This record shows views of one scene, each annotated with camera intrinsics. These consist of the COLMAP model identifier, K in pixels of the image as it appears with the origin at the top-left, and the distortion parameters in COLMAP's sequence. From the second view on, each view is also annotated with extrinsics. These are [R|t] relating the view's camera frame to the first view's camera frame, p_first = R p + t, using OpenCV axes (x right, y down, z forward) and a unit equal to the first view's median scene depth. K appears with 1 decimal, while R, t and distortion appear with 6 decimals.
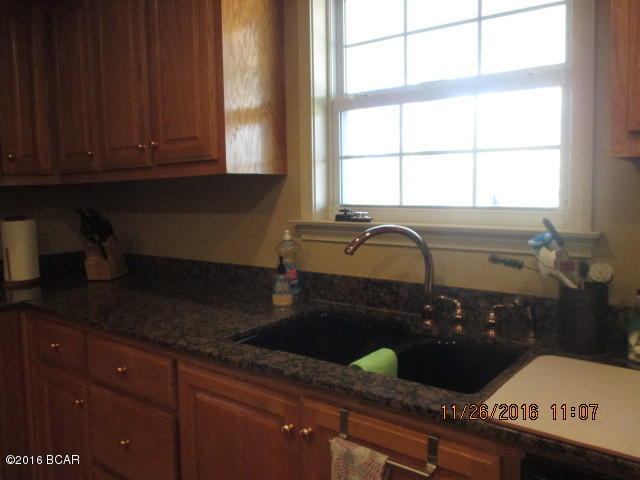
lens RADIAL K [[541.4, 0, 319.6], [0, 541.4, 224.5], [0, 0, 1]] dist [-0.027367, 0.012826]
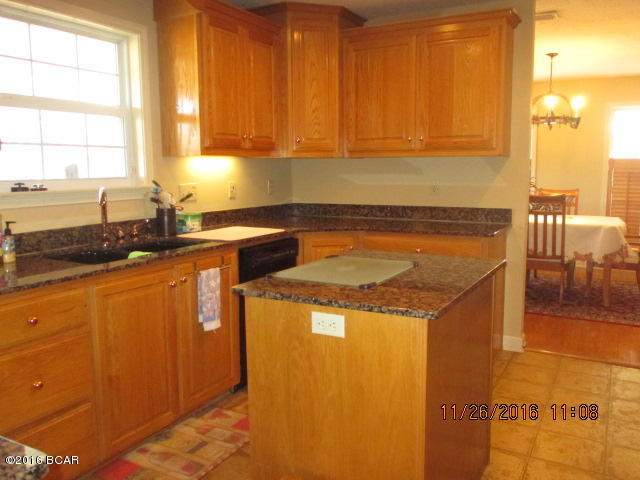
lens RADIAL K [[541.4, 0, 319.6], [0, 541.4, 224.5], [0, 0, 1]] dist [-0.027367, 0.012826]
pose [[-0.157374, -0.086576, 0.983737, -1.417076], [0.075661, 0.992165, 0.099422, -0.002464], [-0.984636, 0.090077, -0.149590, 0.499892]]
